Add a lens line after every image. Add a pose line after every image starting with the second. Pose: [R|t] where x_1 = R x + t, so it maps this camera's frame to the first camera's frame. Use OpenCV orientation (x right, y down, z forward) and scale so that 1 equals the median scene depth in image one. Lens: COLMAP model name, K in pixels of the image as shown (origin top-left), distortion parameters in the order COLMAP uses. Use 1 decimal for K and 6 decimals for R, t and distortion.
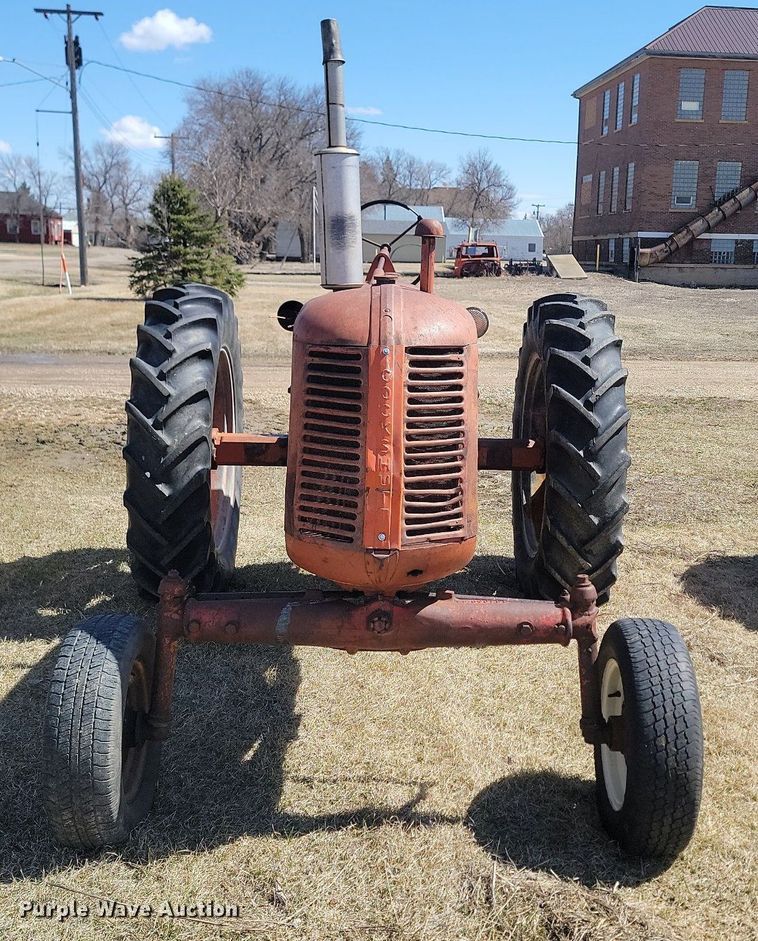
lens RADIAL K [[1170.9, 0, 504.0], [0, 1170.9, 470.4], [0, 0, 1]] dist [0.092673, -0.077689]
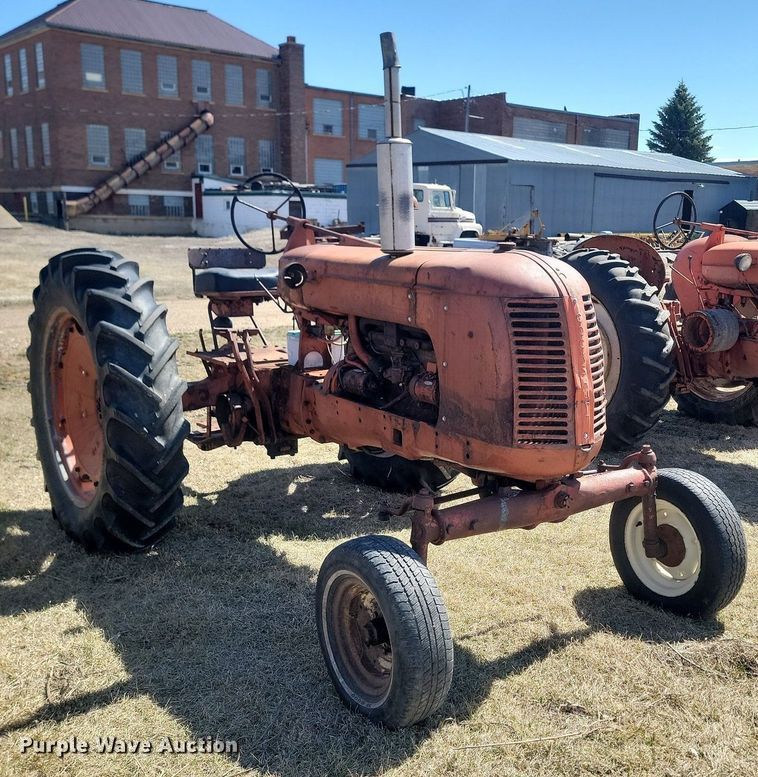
lens RADIAL K [[981.7, 0, 378.9], [0, 981.7, 423.0], [0, 0, 1]] dist [0.070004, -0.005936]
pose [[0.797577, -0.131351, 0.588742, -0.329058], [0.107229, 0.991333, 0.075907, -0.024022], [-0.593610, 0.002588, 0.804749, 0.073959]]
